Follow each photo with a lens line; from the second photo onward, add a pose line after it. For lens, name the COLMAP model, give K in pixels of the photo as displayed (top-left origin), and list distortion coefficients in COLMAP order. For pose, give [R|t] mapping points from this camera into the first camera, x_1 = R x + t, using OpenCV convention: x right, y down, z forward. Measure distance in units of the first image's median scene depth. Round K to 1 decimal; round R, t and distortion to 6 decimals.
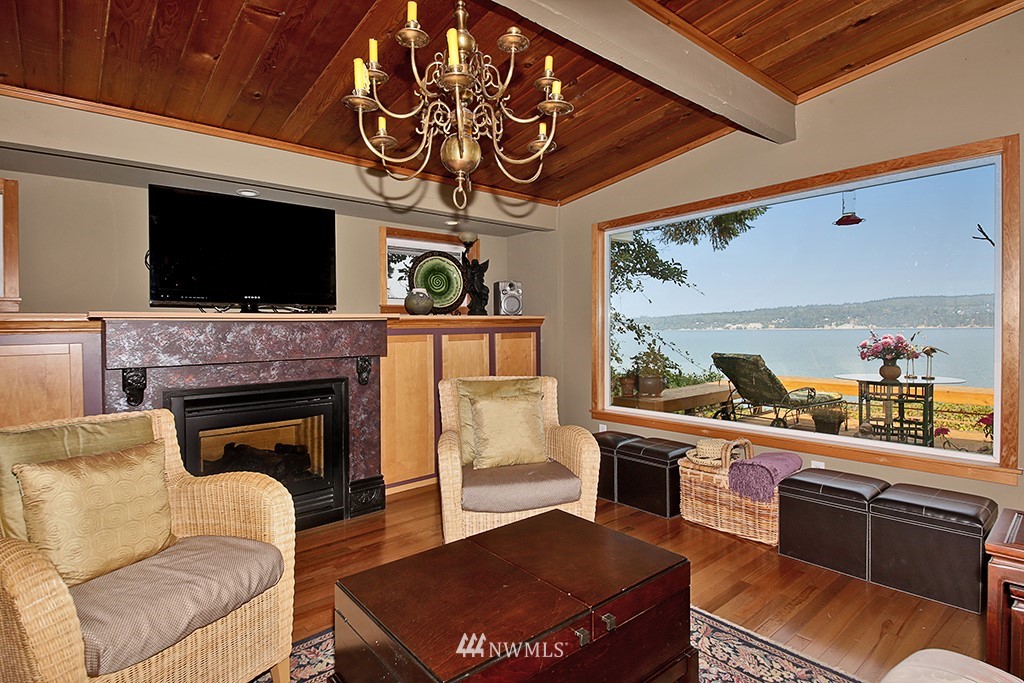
lens RADIAL K [[525.2, 0, 508.4], [0, 525.2, 336.0], [0, 0, 1]] dist [-0.006800, -0.003938]
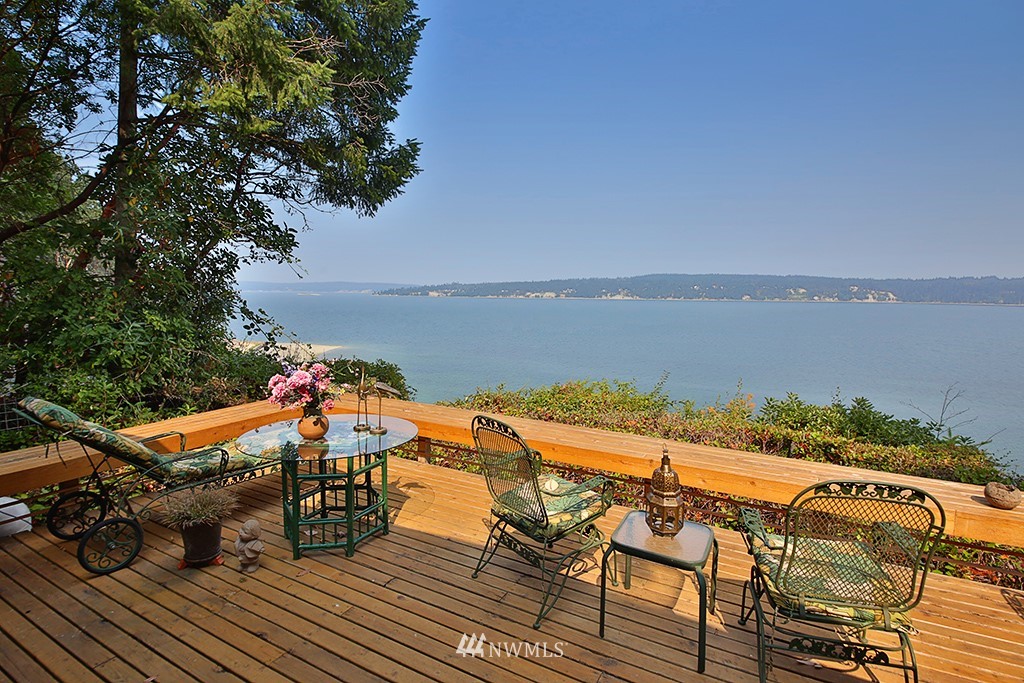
lens RADIAL K [[513.2, 0, 516.6], [0, 513.2, 341.0], [0, 0, 1]] dist [0.000462, -0.000160]
pose [[0.927854, -0.011878, 0.372754, 0.325810], [-0.016197, 0.997266, 0.072097, -0.033683], [-0.372592, -0.072933, 0.925125, 0.167078]]
